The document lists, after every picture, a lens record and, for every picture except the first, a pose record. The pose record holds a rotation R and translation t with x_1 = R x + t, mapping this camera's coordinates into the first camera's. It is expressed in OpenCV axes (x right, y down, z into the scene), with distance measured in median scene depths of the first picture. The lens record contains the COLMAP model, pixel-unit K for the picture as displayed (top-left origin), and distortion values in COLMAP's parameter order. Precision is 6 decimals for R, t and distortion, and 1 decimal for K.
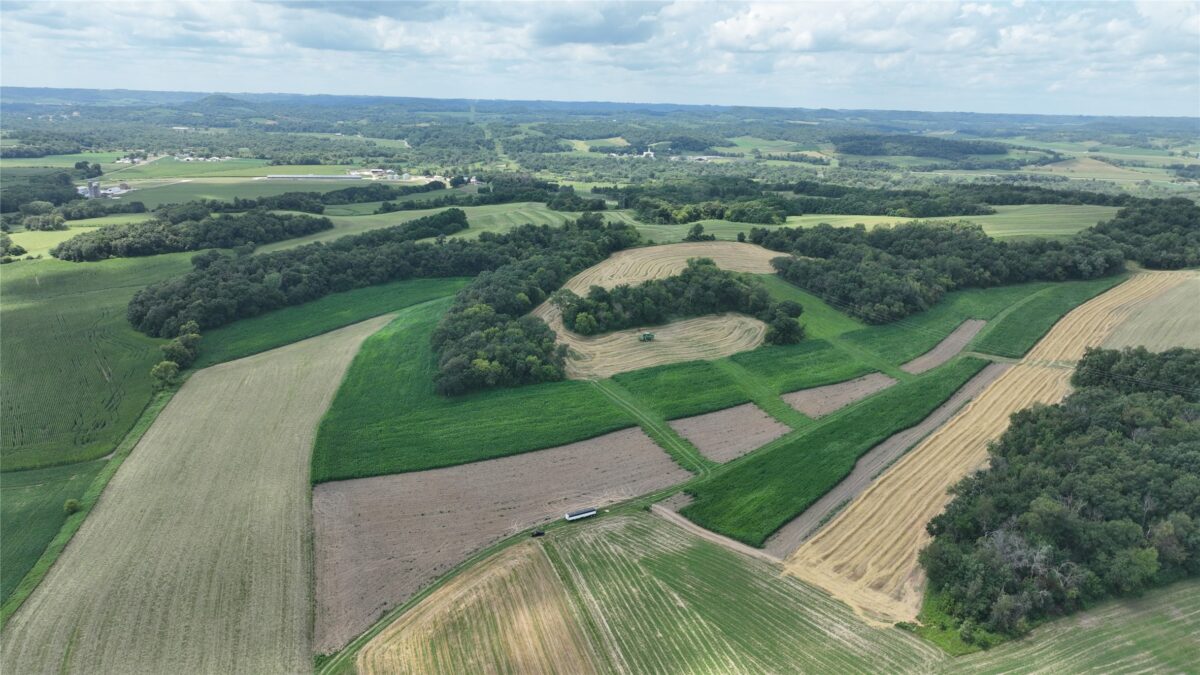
lens RADIAL K [[841.3, 0, 600.0], [0, 841.3, 337.5], [0, 0, 1]] dist [0.001299, 0.023670]
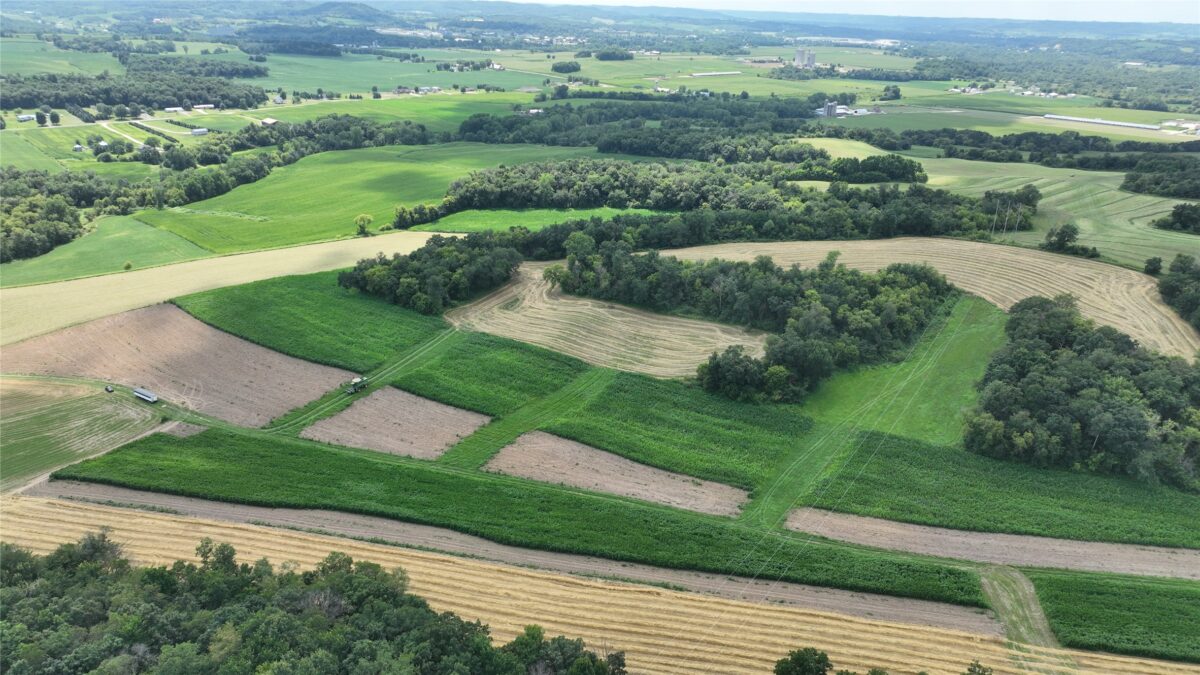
lens RADIAL K [[841.3, 0, 600.0], [0, 841.3, 337.5], [0, 0, 1]] dist [0.001299, 0.023670]
pose [[0.462107, 0.313531, -0.829551, 0.831340], [-0.255752, 0.942791, 0.213862, -0.174936], [0.849145, 0.113332, 0.515857, 0.706021]]
